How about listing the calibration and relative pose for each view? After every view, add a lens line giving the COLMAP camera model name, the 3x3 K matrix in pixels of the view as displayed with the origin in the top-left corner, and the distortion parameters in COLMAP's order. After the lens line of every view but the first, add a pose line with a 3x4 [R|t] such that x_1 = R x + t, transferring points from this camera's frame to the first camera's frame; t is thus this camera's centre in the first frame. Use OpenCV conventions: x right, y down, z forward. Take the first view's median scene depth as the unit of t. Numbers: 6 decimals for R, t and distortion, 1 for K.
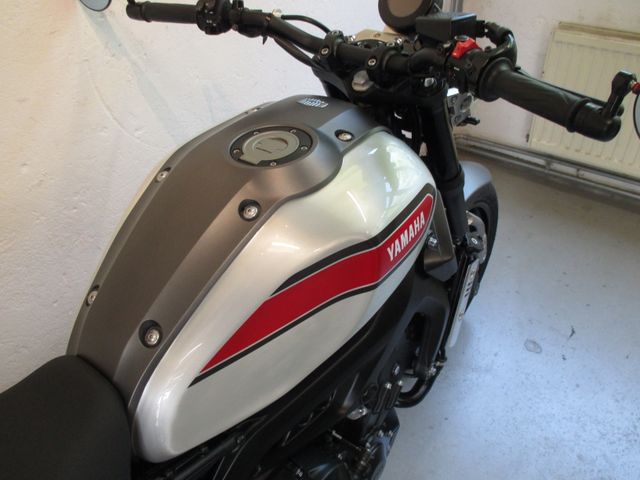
lens RADIAL K [[526.9, 0, 320.0], [0, 526.9, 240.0], [0, 0, 1]] dist [-0.033283, -0.002365]
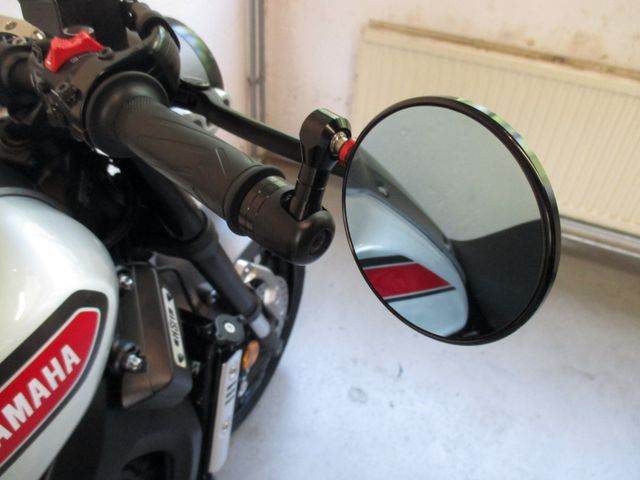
lens RADIAL K [[526.9, 0, 320.0], [0, 526.9, 240.0], [0, 0, 1]] dist [-0.033283, -0.002365]
pose [[0.963712, -0.069011, 0.257869, 0.152582], [0.067903, 0.997604, 0.013212, -0.073640], [-0.258163, 0.004778, 0.966090, 0.191236]]
